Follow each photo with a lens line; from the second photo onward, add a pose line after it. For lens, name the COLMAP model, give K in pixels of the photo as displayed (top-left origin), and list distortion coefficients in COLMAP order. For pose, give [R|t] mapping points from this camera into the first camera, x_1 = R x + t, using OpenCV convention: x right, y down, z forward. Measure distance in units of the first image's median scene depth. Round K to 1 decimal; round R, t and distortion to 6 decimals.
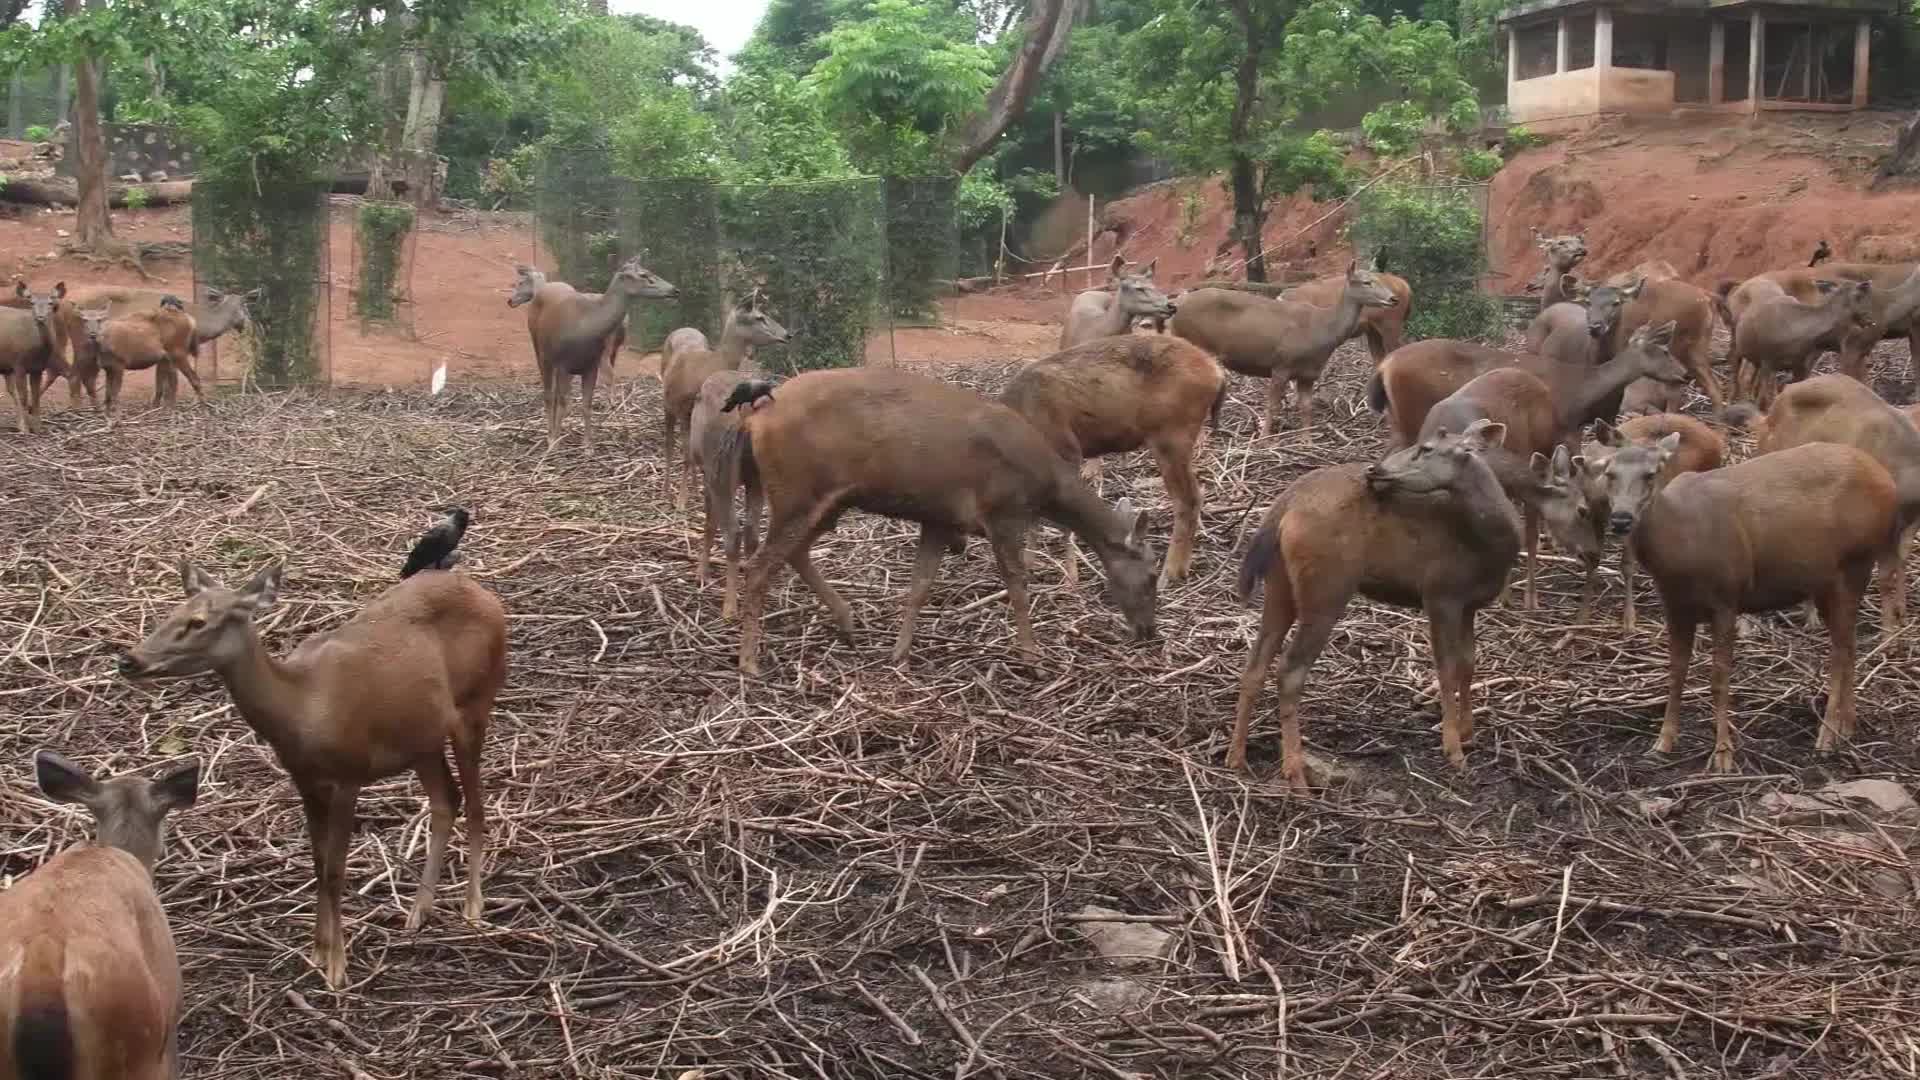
lens RADIAL K [[3187.5, 0, 960.0], [0, 3187.5, 540.0], [0, 0, 1]] dist [-0.128894, 0.143807]
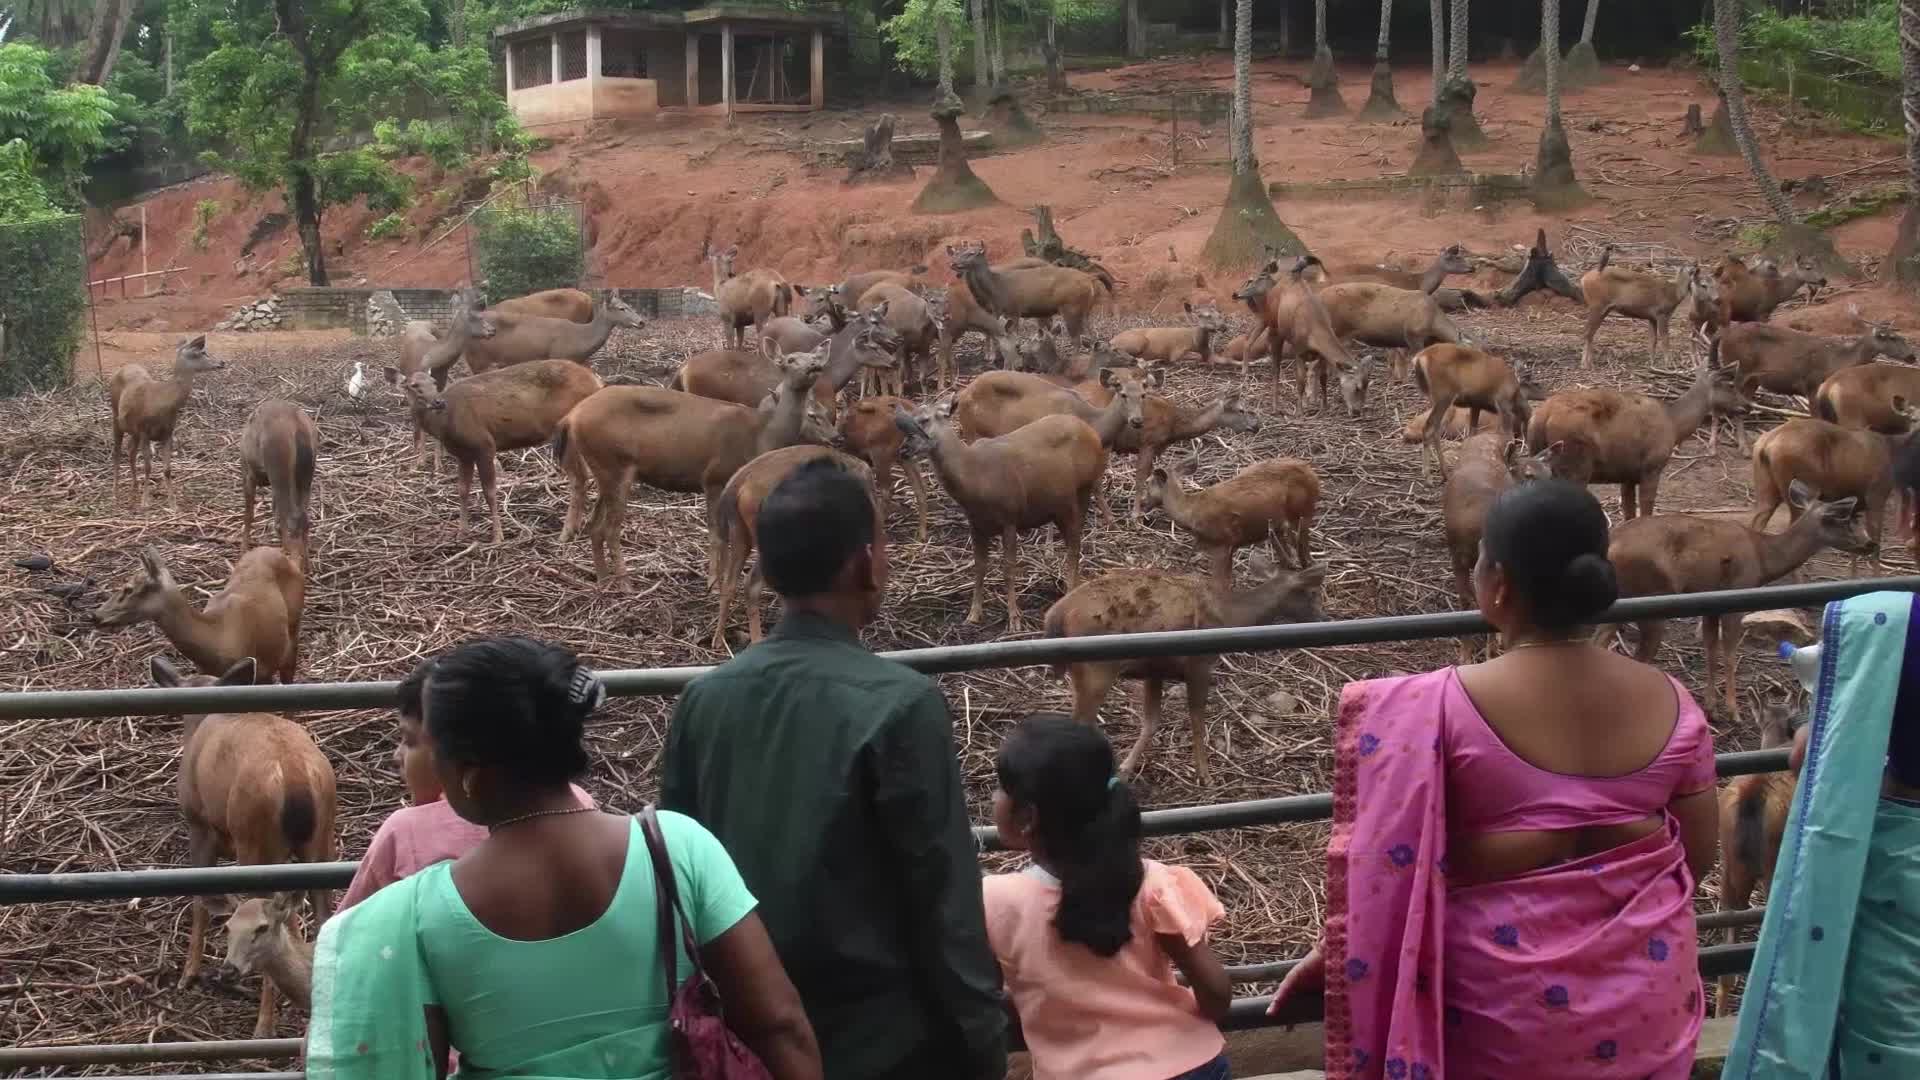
lens RADIAL K [[3187.5, 0, 960.0], [0, 3187.5, 540.0], [0, 0, 1]] dist [-0.128894, 0.143807]
pose [[0.937498, -0.061579, 0.342499, -0.076561], [0.058140, 0.998102, 0.020310, -0.001032], [-0.343099, 0.000872, 0.939299, -0.109807]]
